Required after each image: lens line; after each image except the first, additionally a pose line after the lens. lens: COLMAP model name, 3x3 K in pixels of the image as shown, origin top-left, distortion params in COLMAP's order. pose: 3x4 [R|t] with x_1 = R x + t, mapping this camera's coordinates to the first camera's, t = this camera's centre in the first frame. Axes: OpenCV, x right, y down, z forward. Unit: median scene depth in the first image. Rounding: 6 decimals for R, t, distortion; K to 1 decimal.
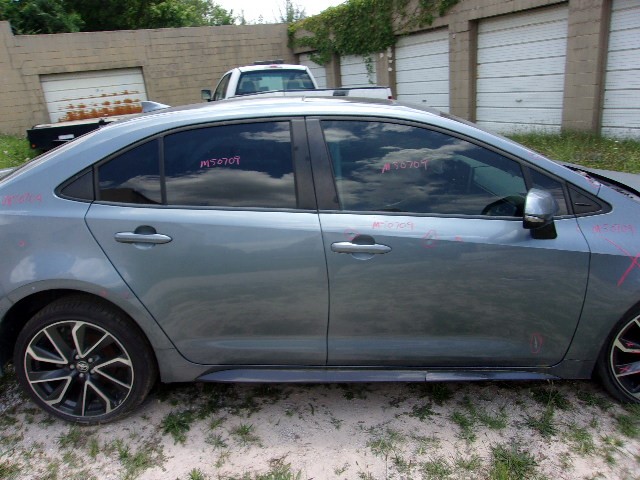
lens RADIAL K [[456.8, 0, 317.9], [0, 456.8, 277.5], [0, 0, 1]] dist [-0.006739, 0.002846]
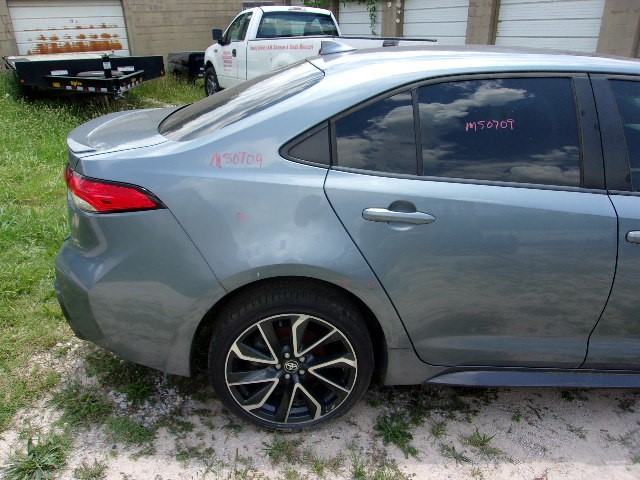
lens RADIAL K [[456.8, 0, 317.9], [0, 456.8, 277.5], [0, 0, 1]] dist [-0.006739, 0.002846]
pose [[0.996053, 0.026632, 0.084668, -0.537727], [-0.034321, 0.995288, 0.090690, -0.042968], [-0.081853, -0.093238, 0.992274, 0.182370]]
